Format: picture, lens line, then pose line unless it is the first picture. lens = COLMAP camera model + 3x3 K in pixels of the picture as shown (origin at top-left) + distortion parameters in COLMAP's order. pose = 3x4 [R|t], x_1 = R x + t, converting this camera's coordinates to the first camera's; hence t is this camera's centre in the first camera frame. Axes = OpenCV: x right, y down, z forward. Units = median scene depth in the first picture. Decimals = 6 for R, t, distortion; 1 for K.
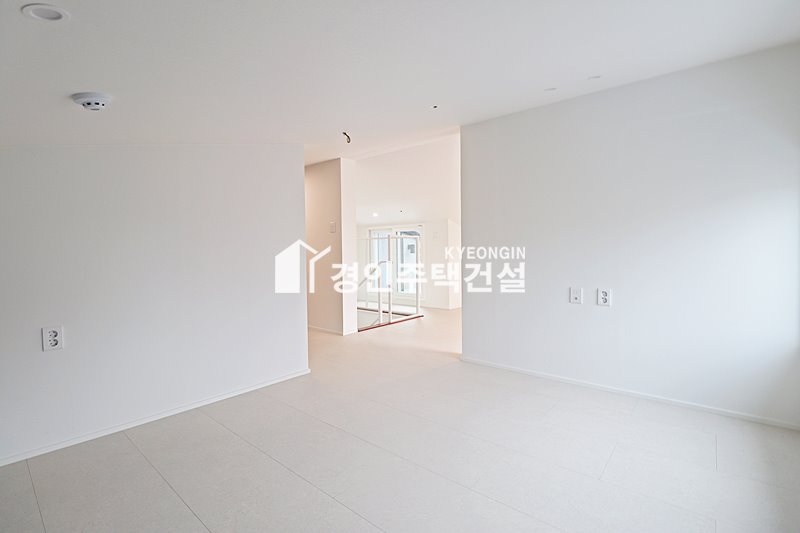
lens RADIAL K [[369.3, 0, 401.6], [0, 369.3, 259.3], [0, 0, 1]] dist [0.000086, -0.012810]
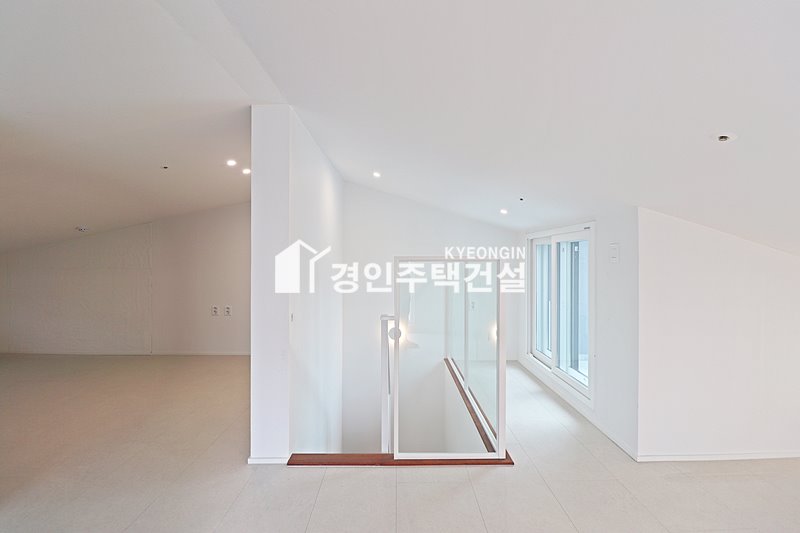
lens RADIAL K [[369.3, 0, 401.6], [0, 369.3, 259.3], [0, 0, 1]] dist [0.000086, -0.012810]
pose [[0.670039, 0.011386, -0.742238, 0.223863], [-0.026073, 0.999626, -0.008203, -0.045896], [0.741867, 0.024848, 0.670086, 0.556908]]
